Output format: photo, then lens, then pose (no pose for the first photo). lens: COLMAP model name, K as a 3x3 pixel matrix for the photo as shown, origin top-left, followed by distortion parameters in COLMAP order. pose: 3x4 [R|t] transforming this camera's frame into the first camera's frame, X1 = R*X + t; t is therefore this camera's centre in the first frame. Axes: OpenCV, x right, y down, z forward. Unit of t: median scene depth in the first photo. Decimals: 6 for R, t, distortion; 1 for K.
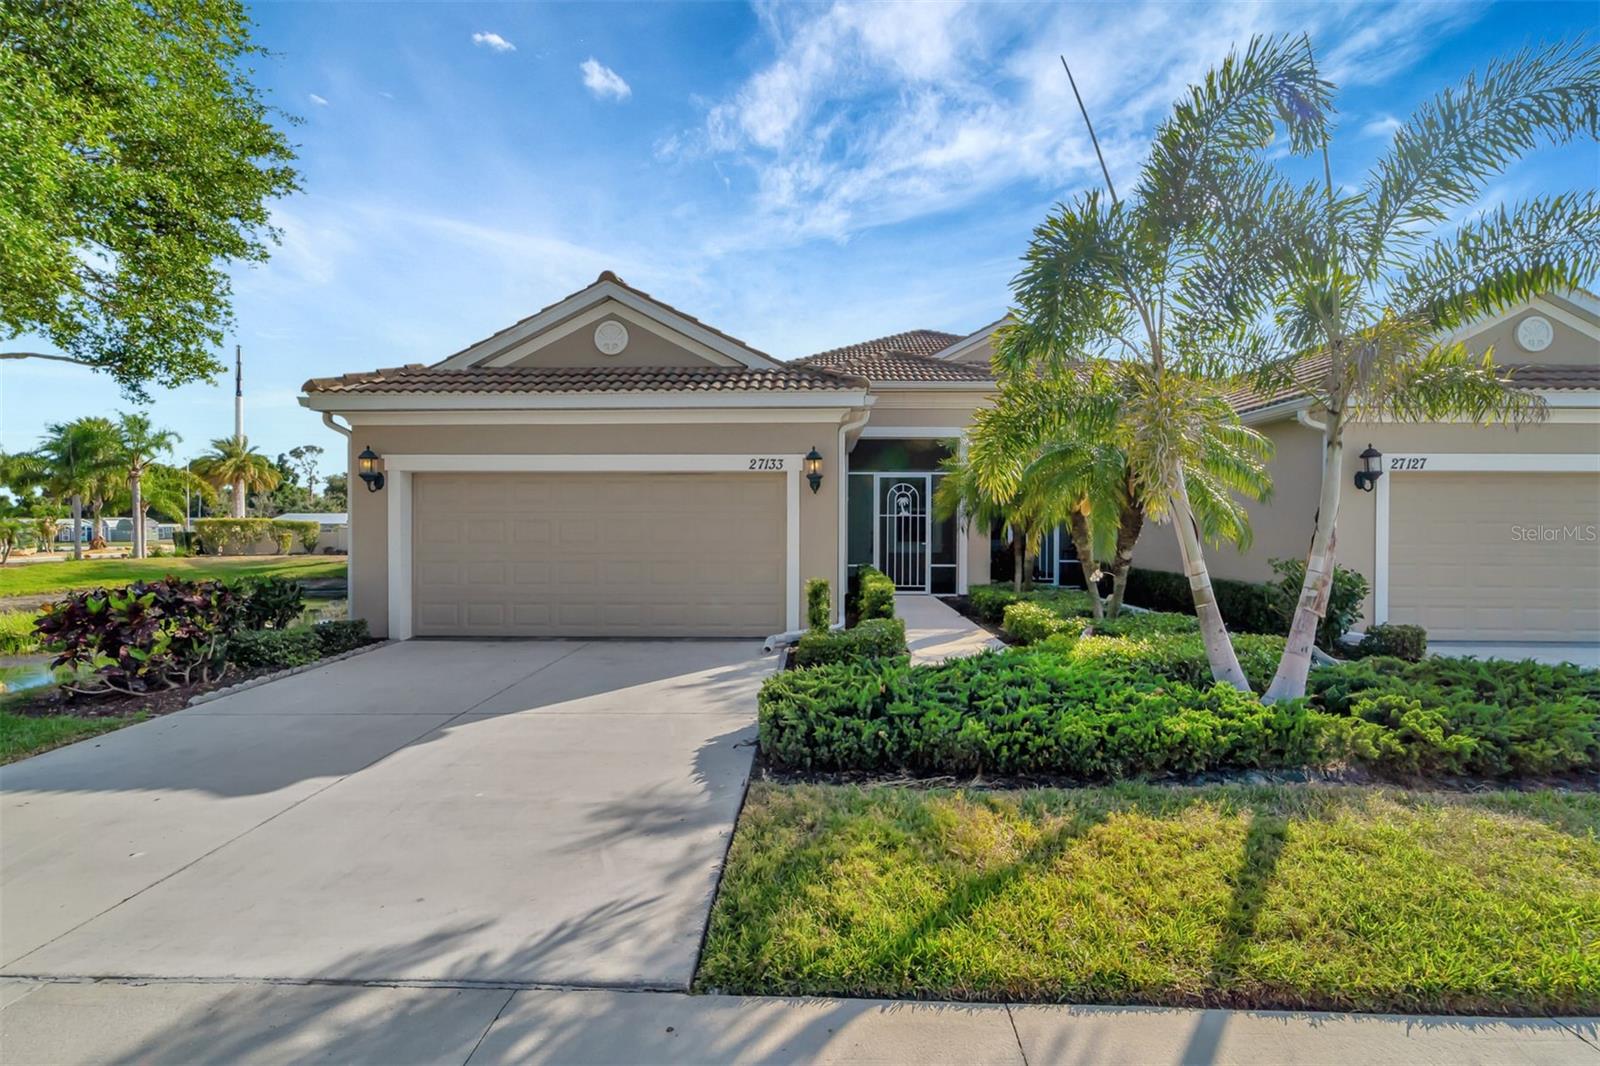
lens RADIAL K [[668.7, 0, 844.3], [0, 668.7, 530.1], [0, 0, 1]] dist [0.000930, 0.000158]
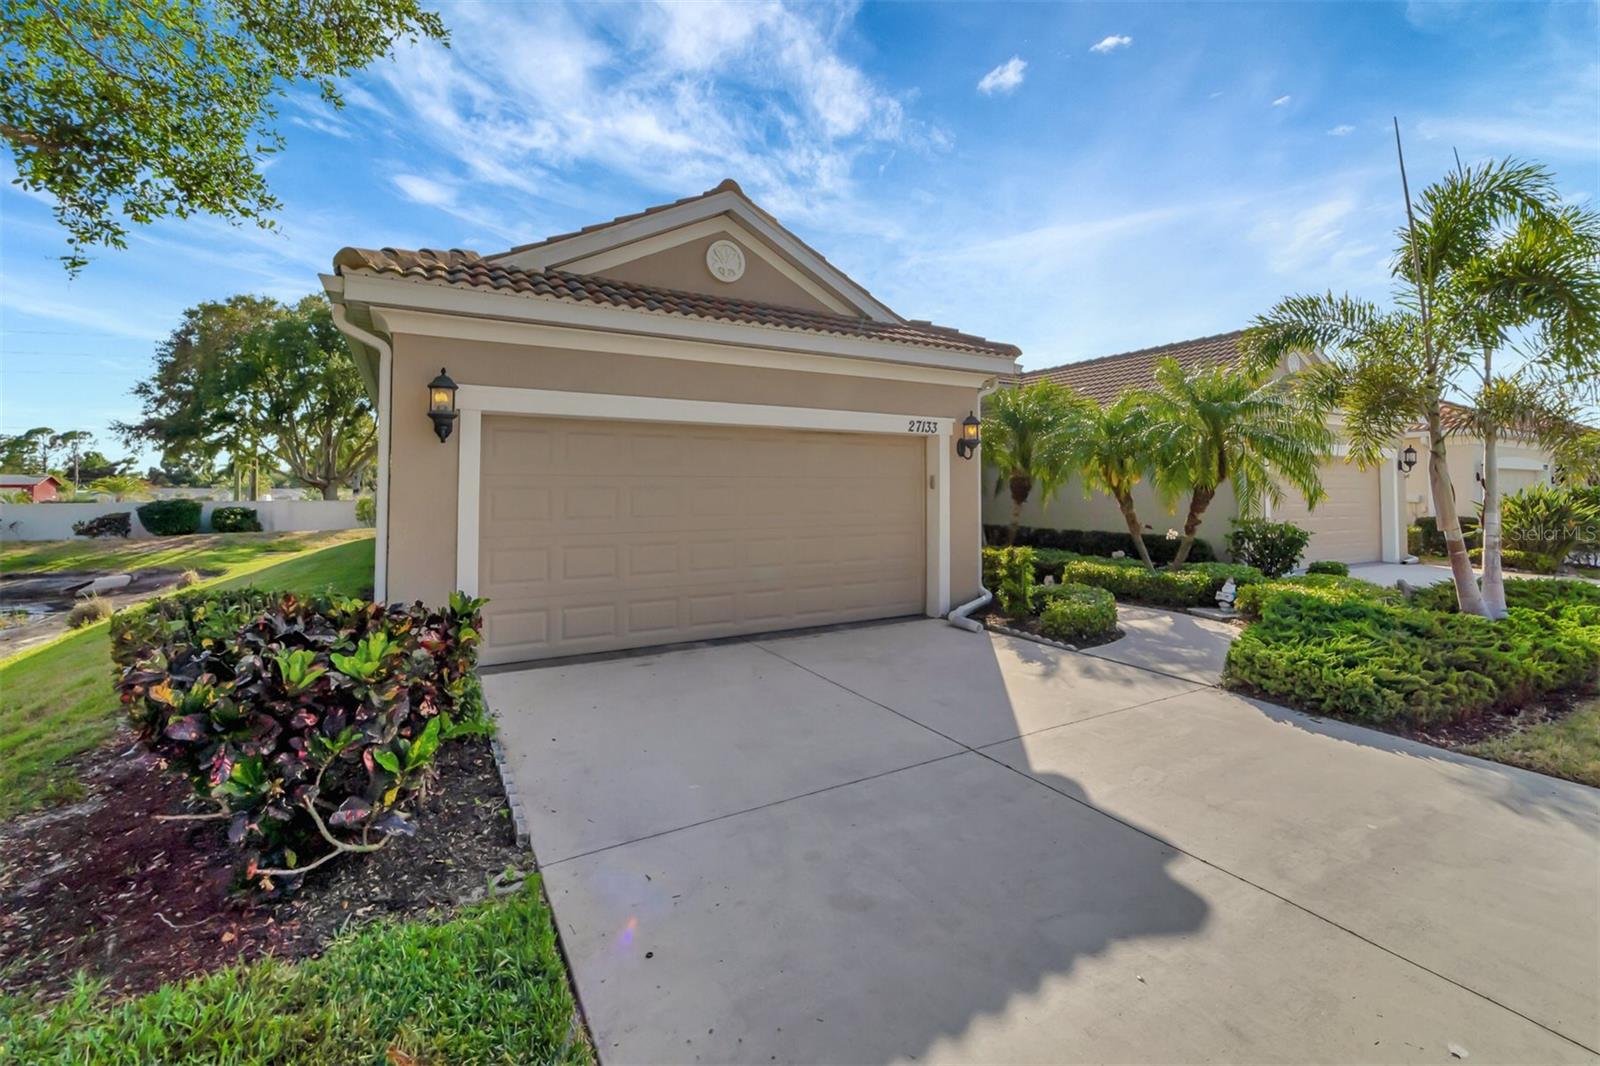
lens RADIAL K [[669.2, 0, 799.4], [0, 669.2, 458.1], [0, 0, 1]] dist [0.002246, 0.000304]
pose [[0.857908, 0.020816, 0.513381, -0.729309], [0.000902, 0.999116, -0.042019, -0.015440], [-0.513802, 0.036511, 0.857131, 0.284718]]
